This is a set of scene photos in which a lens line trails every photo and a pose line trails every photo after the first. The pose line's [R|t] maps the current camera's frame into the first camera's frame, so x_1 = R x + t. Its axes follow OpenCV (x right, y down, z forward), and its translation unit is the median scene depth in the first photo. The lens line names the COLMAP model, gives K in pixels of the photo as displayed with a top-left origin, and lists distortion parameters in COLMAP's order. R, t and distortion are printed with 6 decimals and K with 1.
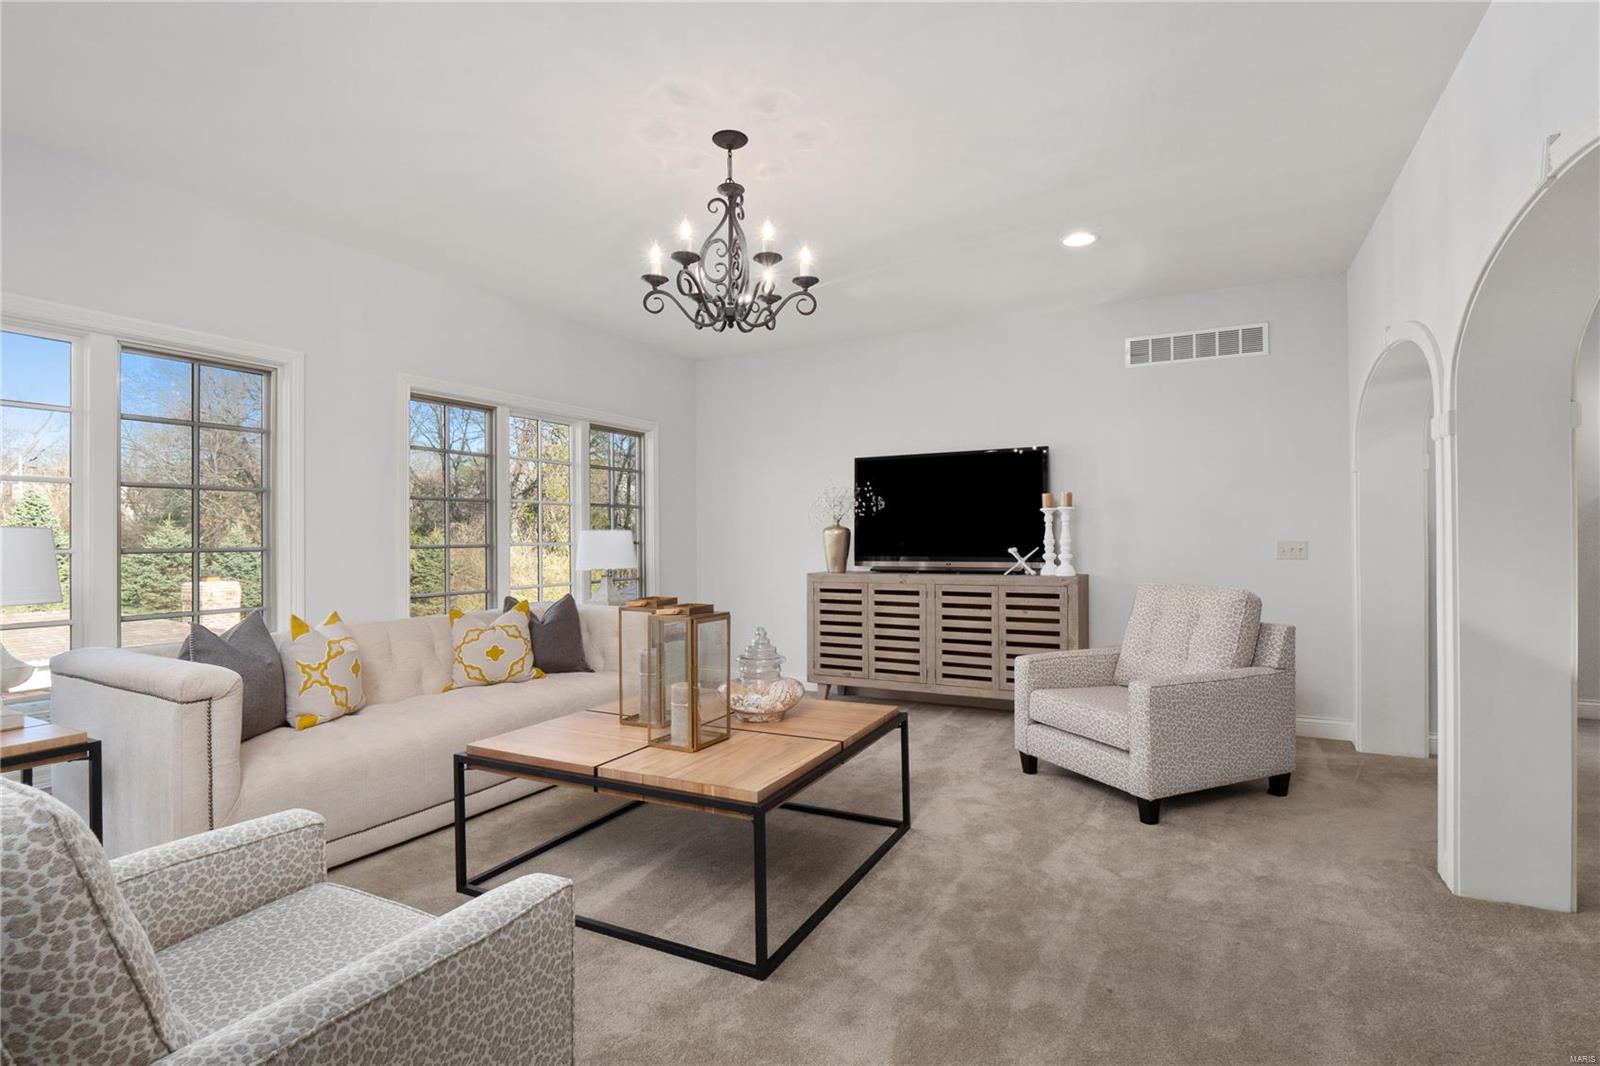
lens RADIAL K [[770.6, 0, 800.0], [0, 770.6, 533.0], [0, 0, 1]] dist [-0.000759, -0.000334]
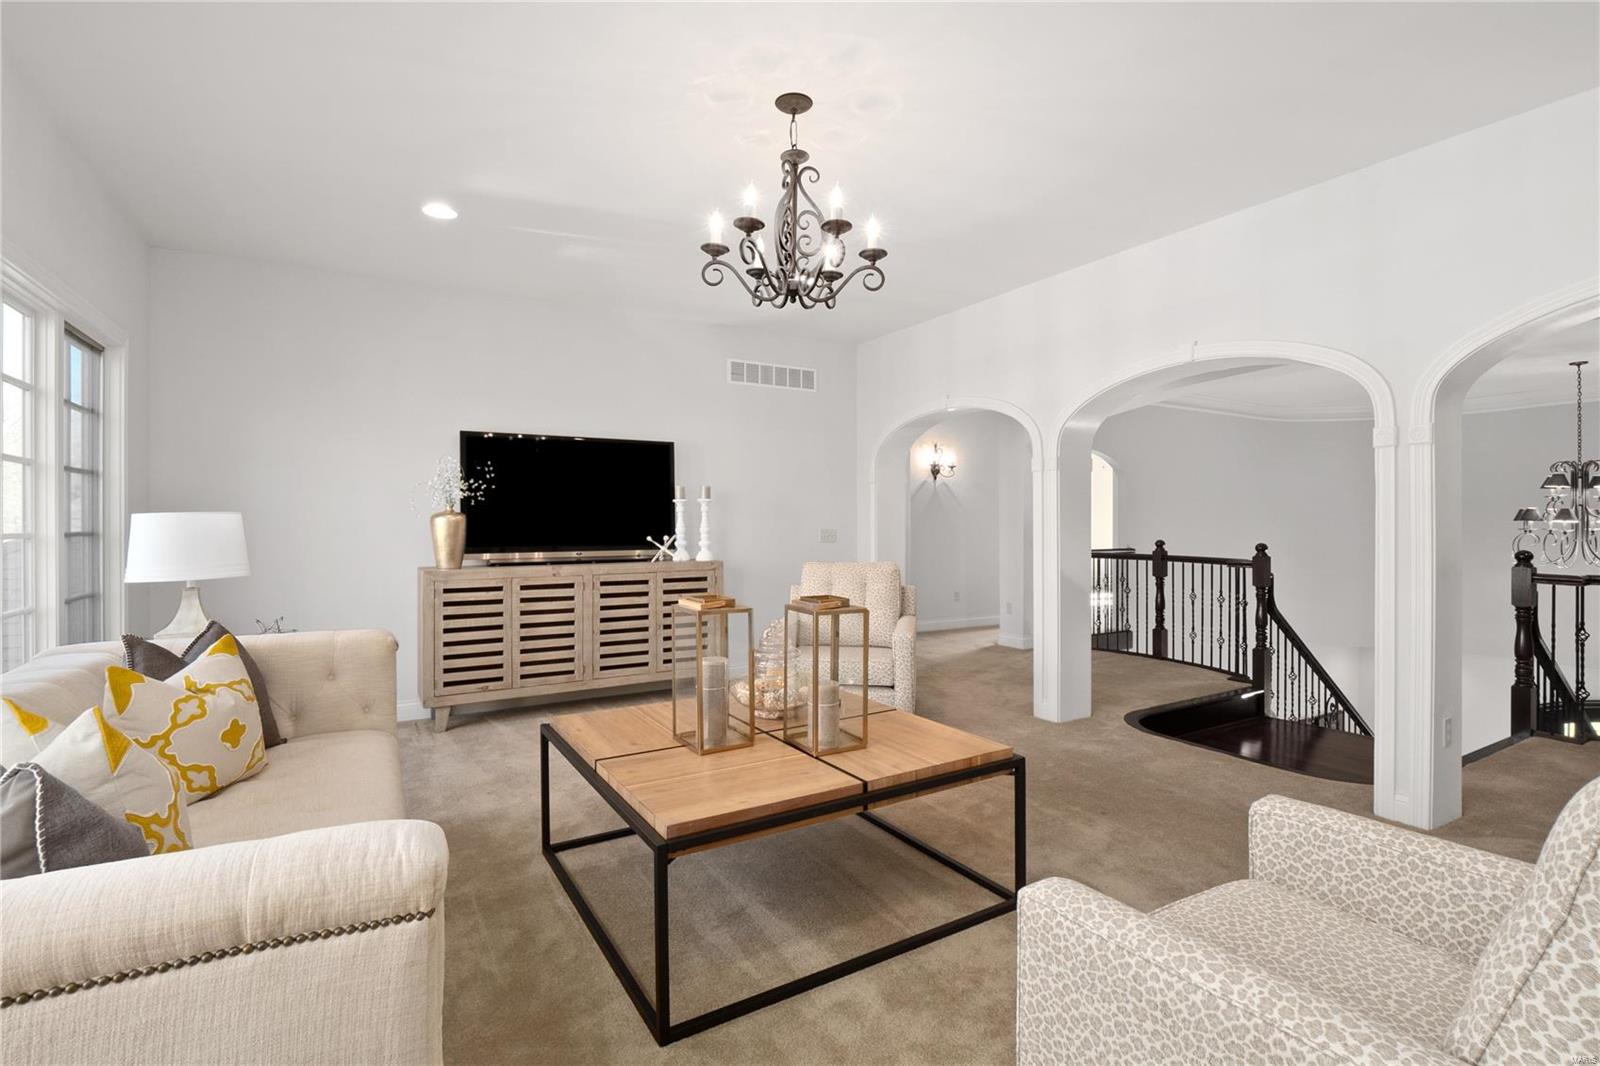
lens RADIAL K [[745.2, 0, 800.0], [0, 745.2, 533.0], [0, 0, 1]] dist [0.003202, 0.000097]
pose [[0.530926, -0.002920, 0.847413, -0.475133], [-0.003067, 0.999981, 0.005367, 0.008842], [-0.847413, -0.005448, 0.530907, 0.292454]]
